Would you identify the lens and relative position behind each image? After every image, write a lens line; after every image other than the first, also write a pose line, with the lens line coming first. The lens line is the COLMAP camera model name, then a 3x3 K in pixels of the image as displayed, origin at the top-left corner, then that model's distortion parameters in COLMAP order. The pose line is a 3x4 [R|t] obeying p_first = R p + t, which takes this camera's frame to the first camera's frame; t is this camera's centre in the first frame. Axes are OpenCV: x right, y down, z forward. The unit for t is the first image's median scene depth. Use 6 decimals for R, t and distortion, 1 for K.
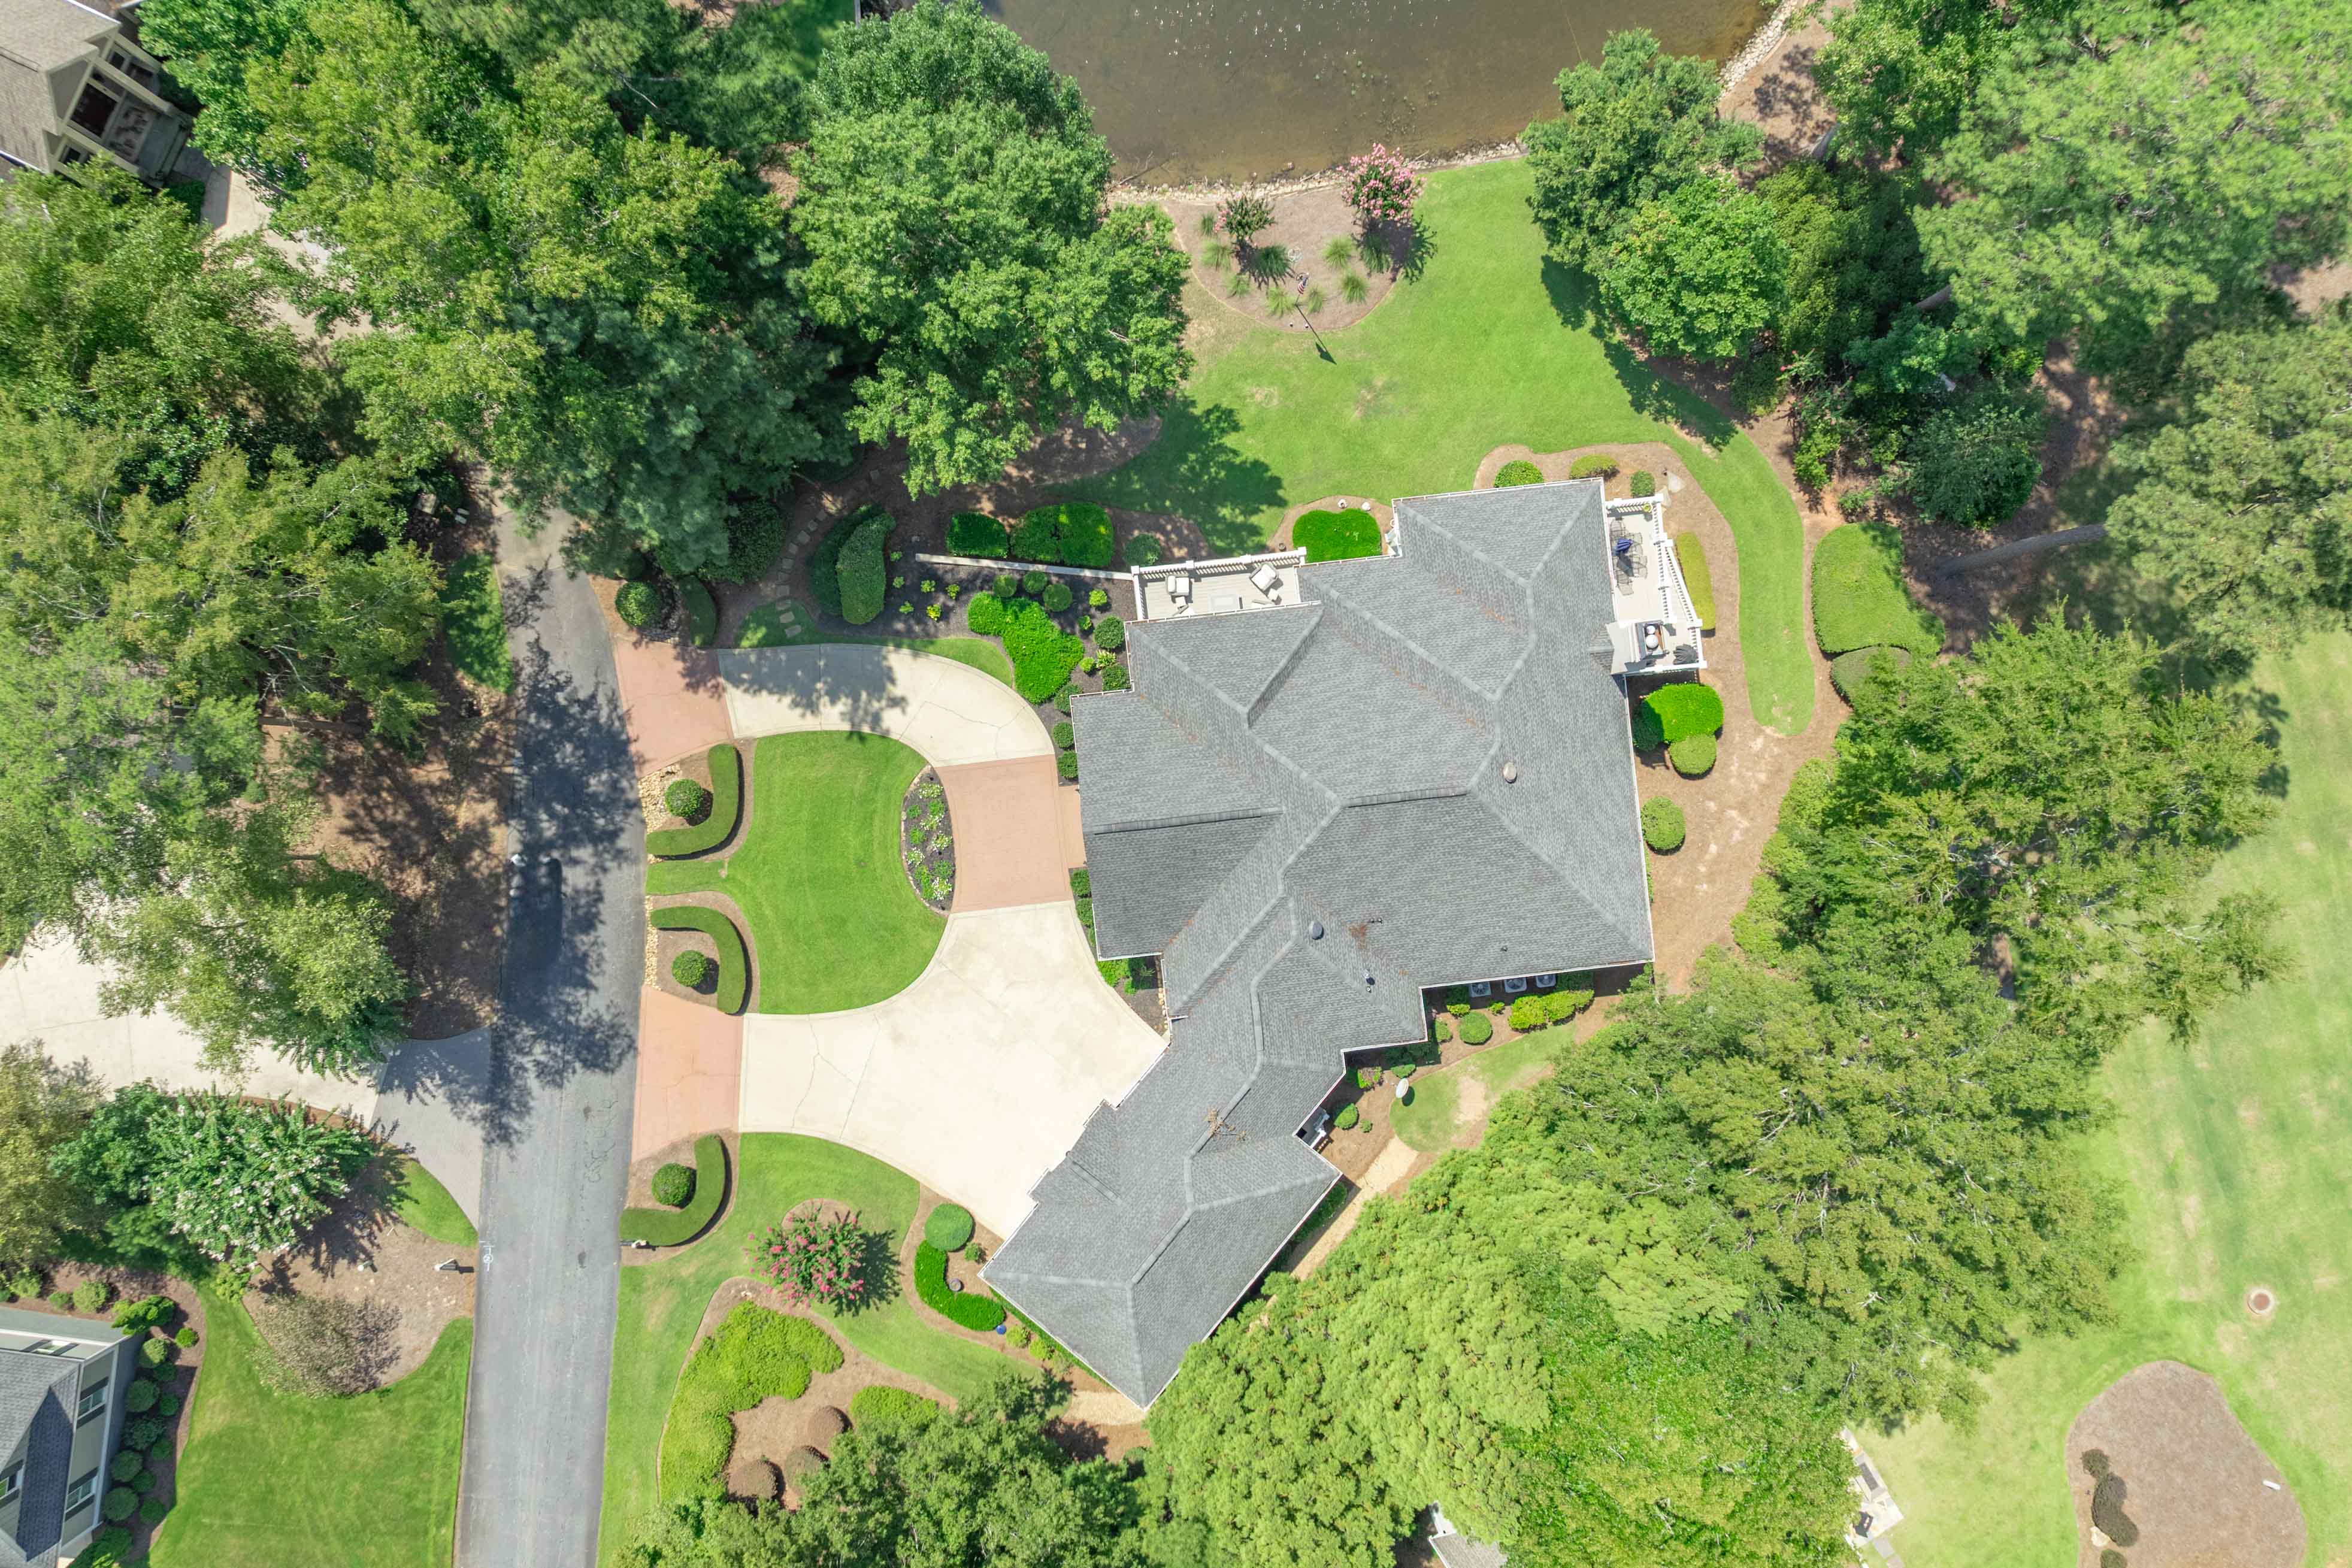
lens RADIAL K [[1623.9, 0, 1176.0], [0, 1623.9, 784.0], [0, 0, 1]] dist [-0.026042, -0.001277]
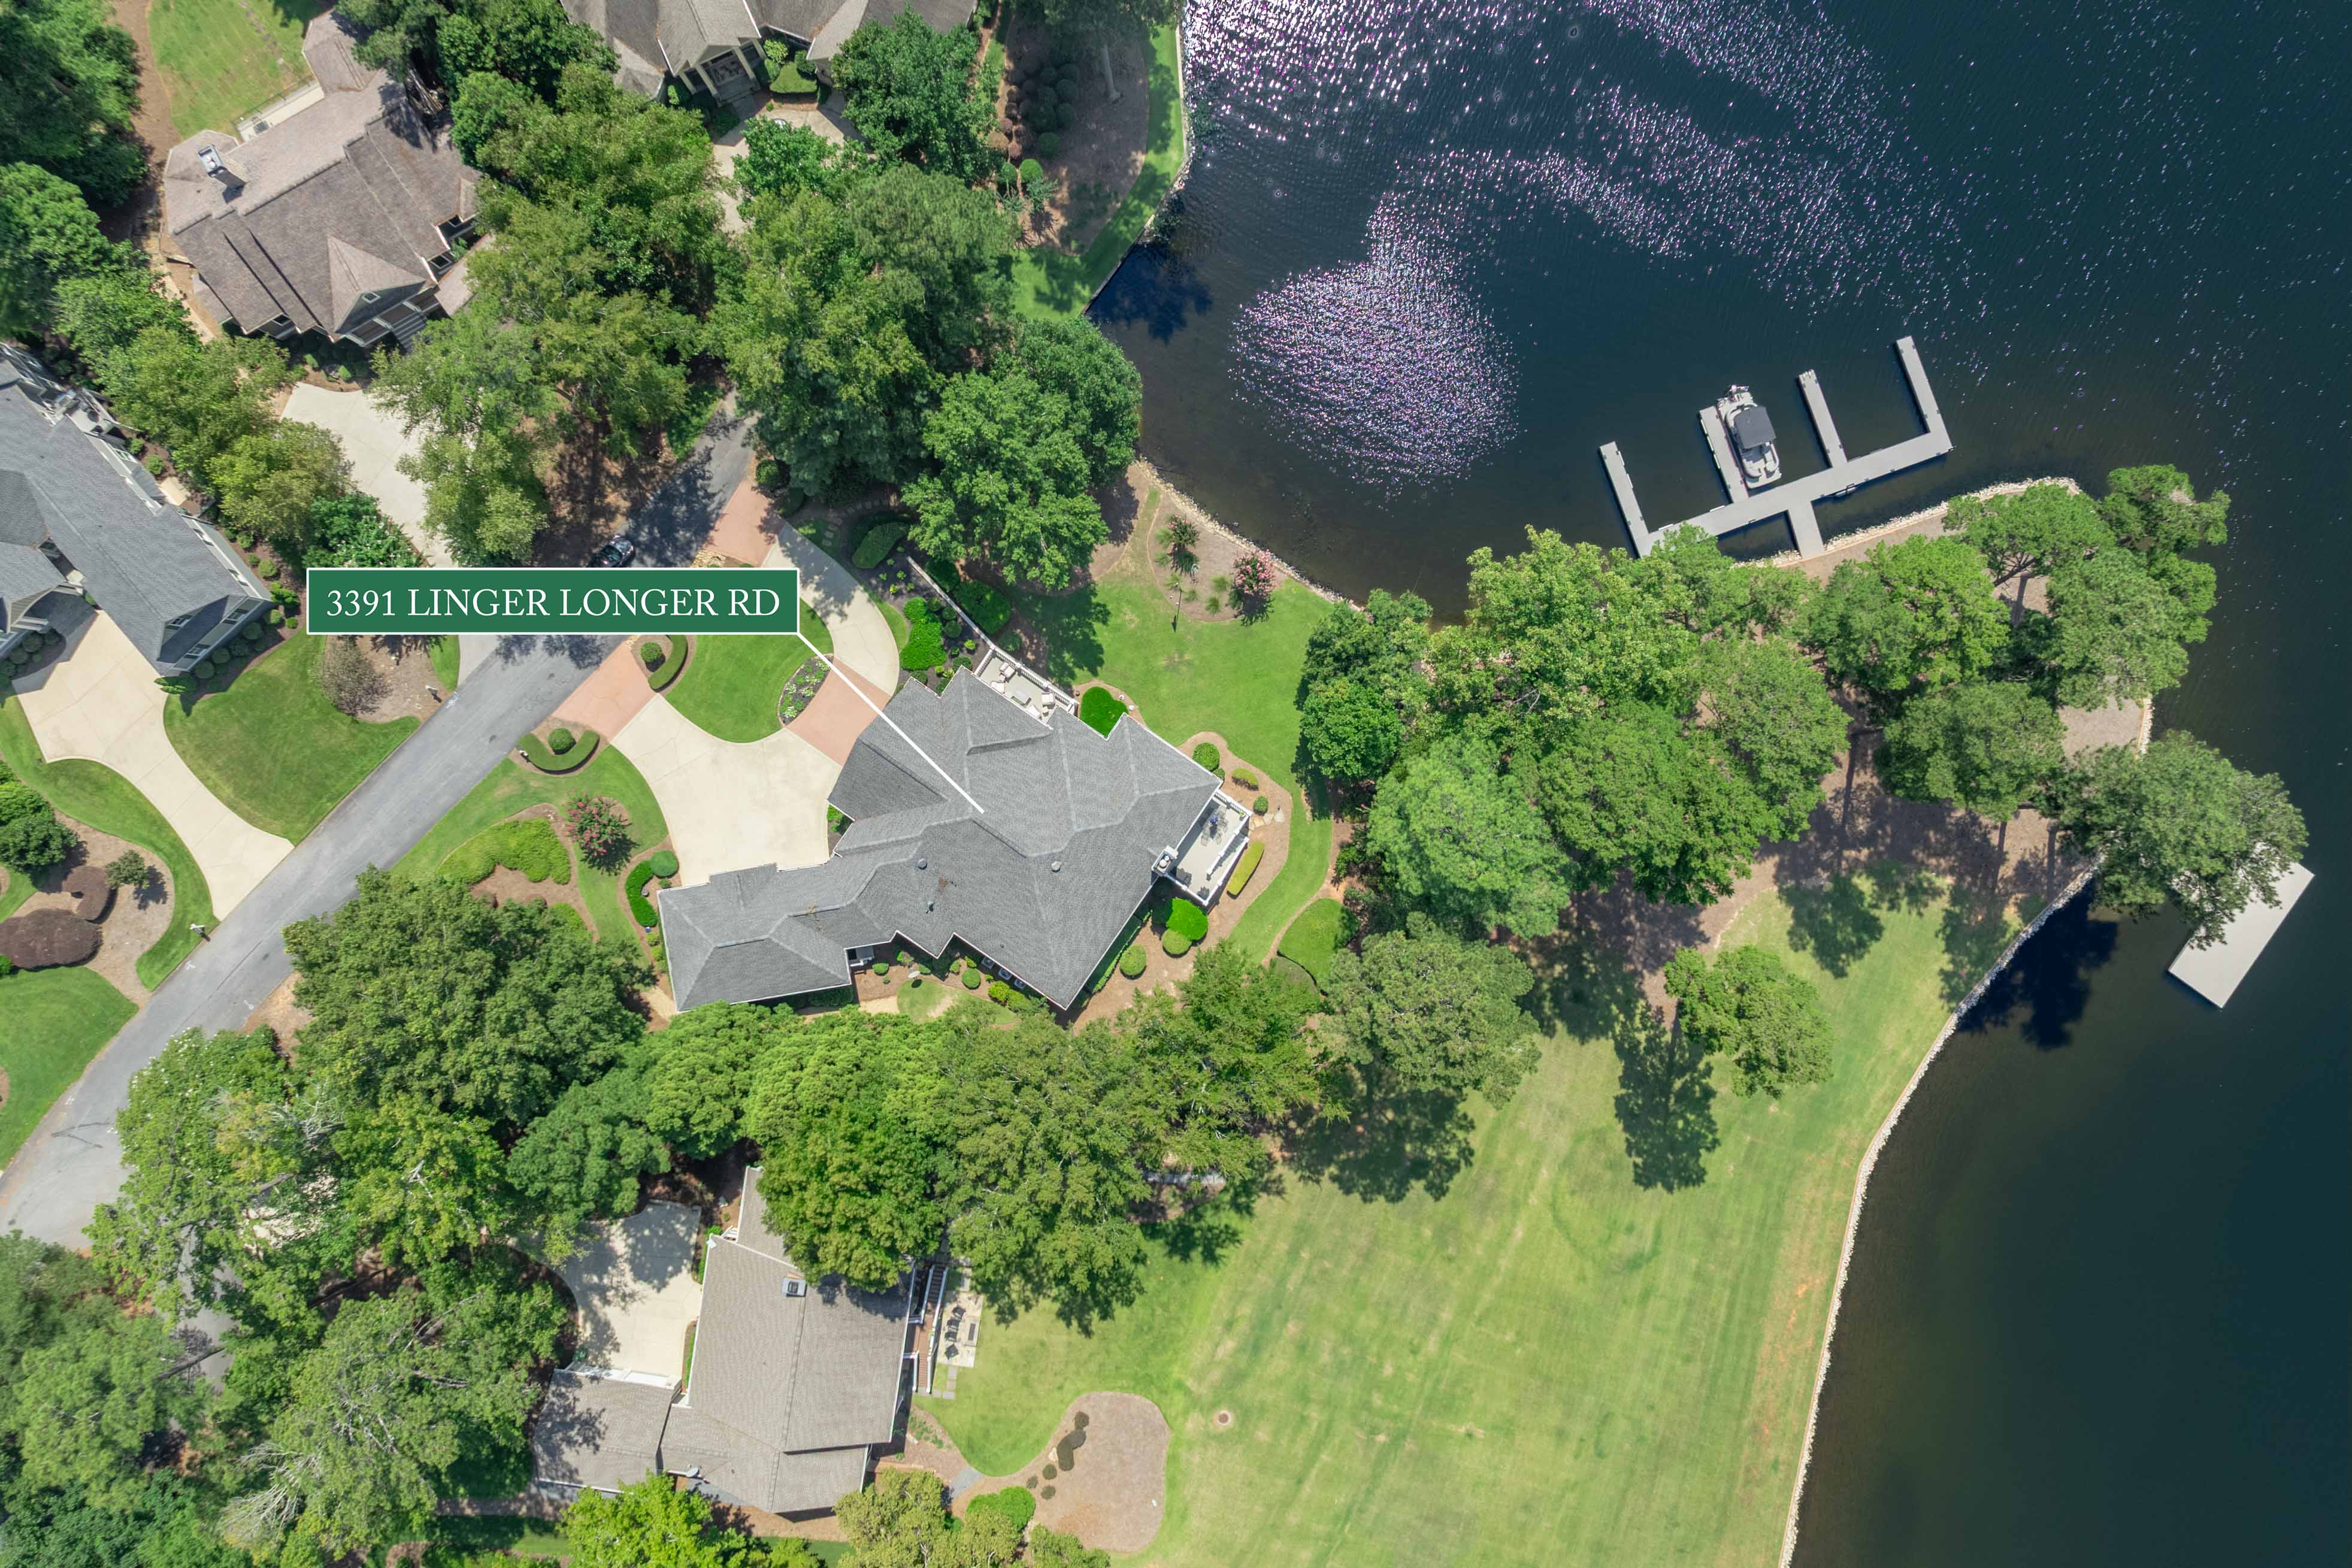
lens RADIAL K [[1595.2, 0, 1176.0], [0, 1595.2, 784.0], [0, 0, 1]] dist [-0.004639, -0.064783]
pose [[0.755045, 0.655459, -0.016756, 0.242368], [-0.655665, 0.754913, -0.014499, -0.122168], [0.003146, 0.021934, 0.999754, -0.690858]]
